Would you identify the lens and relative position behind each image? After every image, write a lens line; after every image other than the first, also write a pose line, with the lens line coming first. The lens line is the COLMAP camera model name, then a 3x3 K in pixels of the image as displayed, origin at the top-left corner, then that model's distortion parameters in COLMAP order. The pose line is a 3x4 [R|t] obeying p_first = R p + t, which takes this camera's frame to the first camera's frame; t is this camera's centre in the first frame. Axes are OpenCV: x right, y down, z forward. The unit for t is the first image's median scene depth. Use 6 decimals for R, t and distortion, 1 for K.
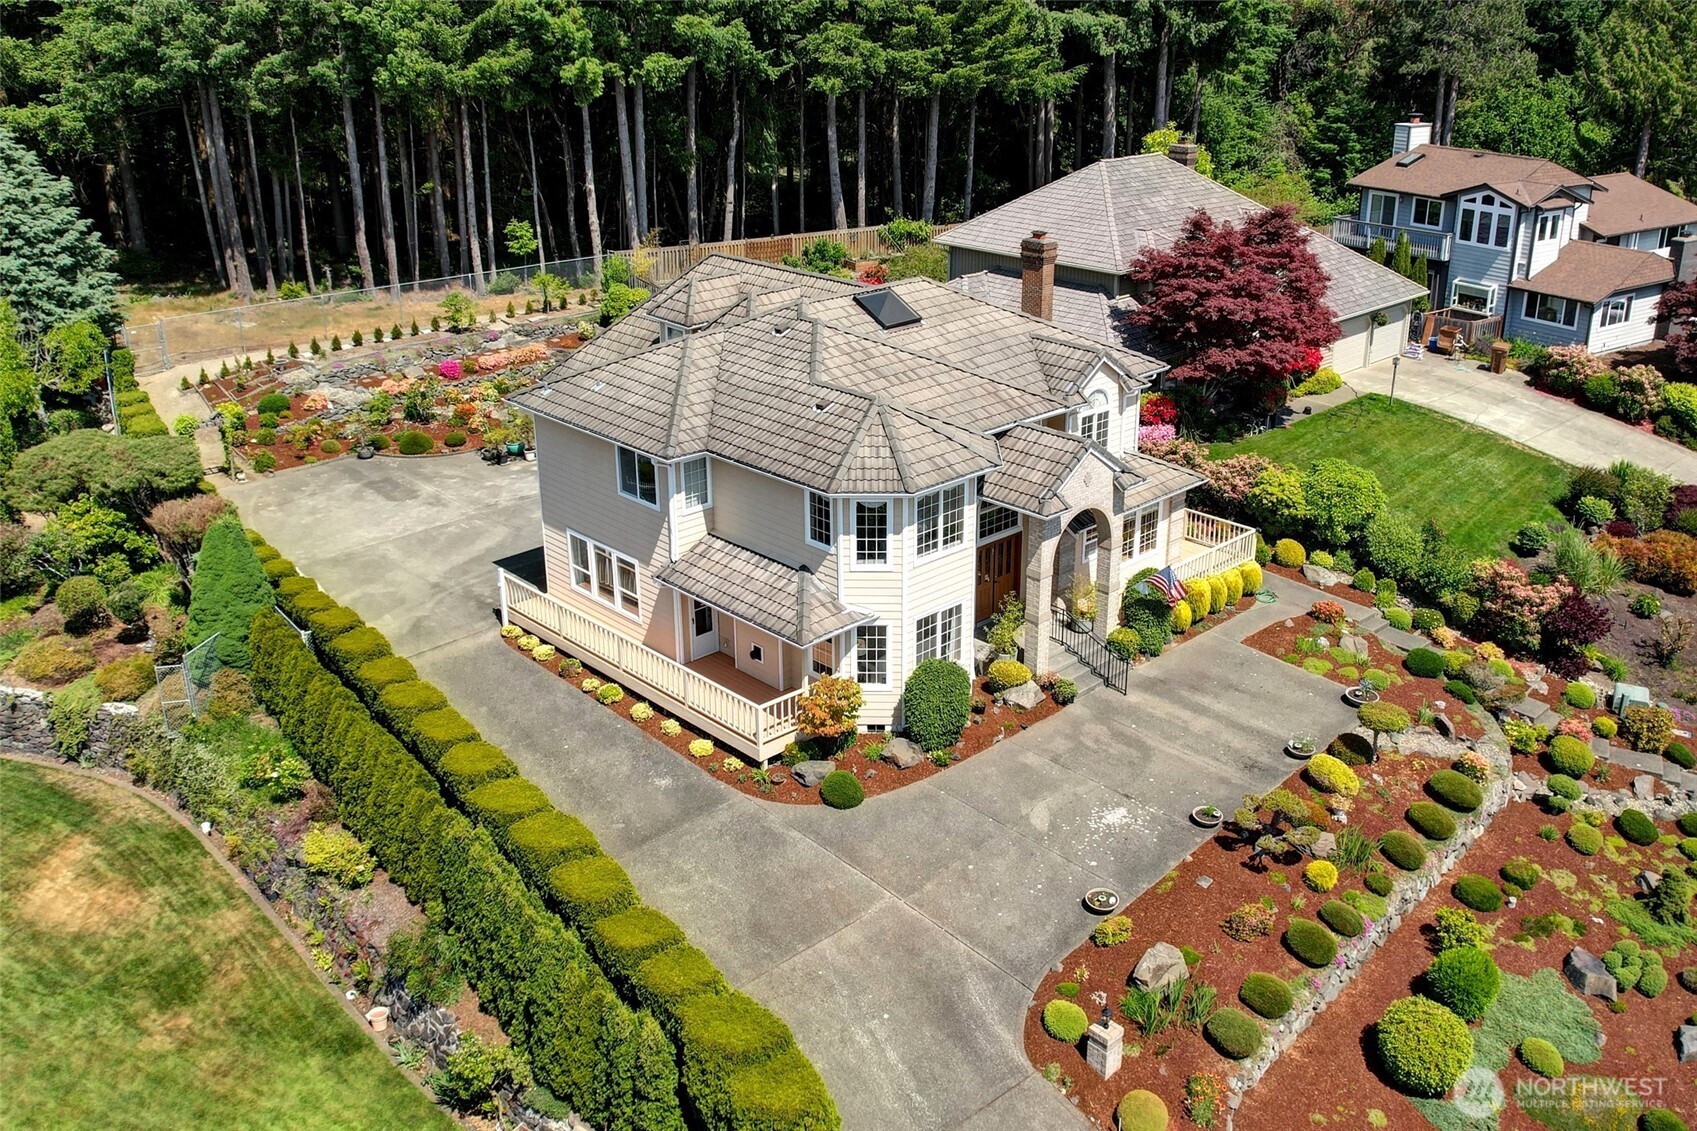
lens RADIAL K [[1512.3, 0, 849.6], [0, 1512.3, 512.2], [0, 0, 1]] dist [-0.049493, 0.001137]
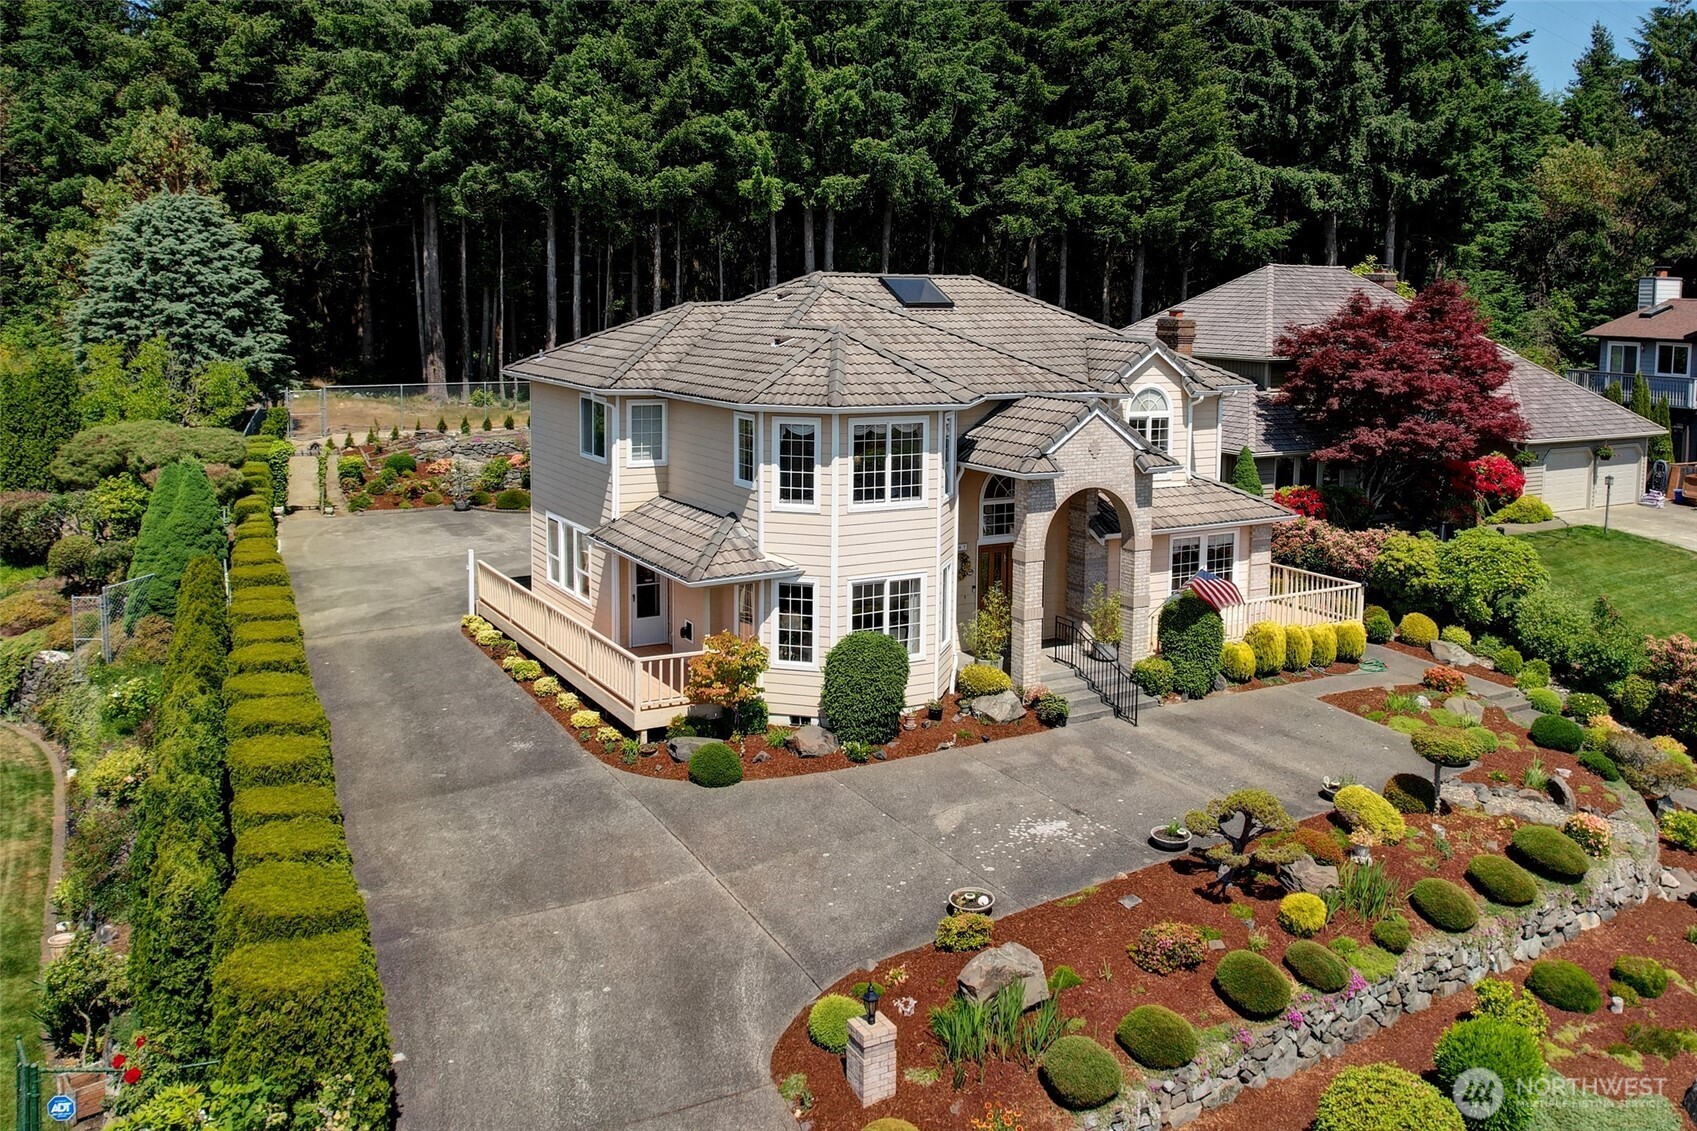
lens RADIAL K [[1456.3, 0, 897.1], [0, 1456.3, 404.6], [0, 0, 1]] dist [-0.053121, 0.011314]
pose [[0.977481, 0.037281, -0.207703, 0.200391], [-0.091913, 0.961217, -0.260027, 0.159062], [0.189953, 0.273262, 0.942998, 0.204715]]
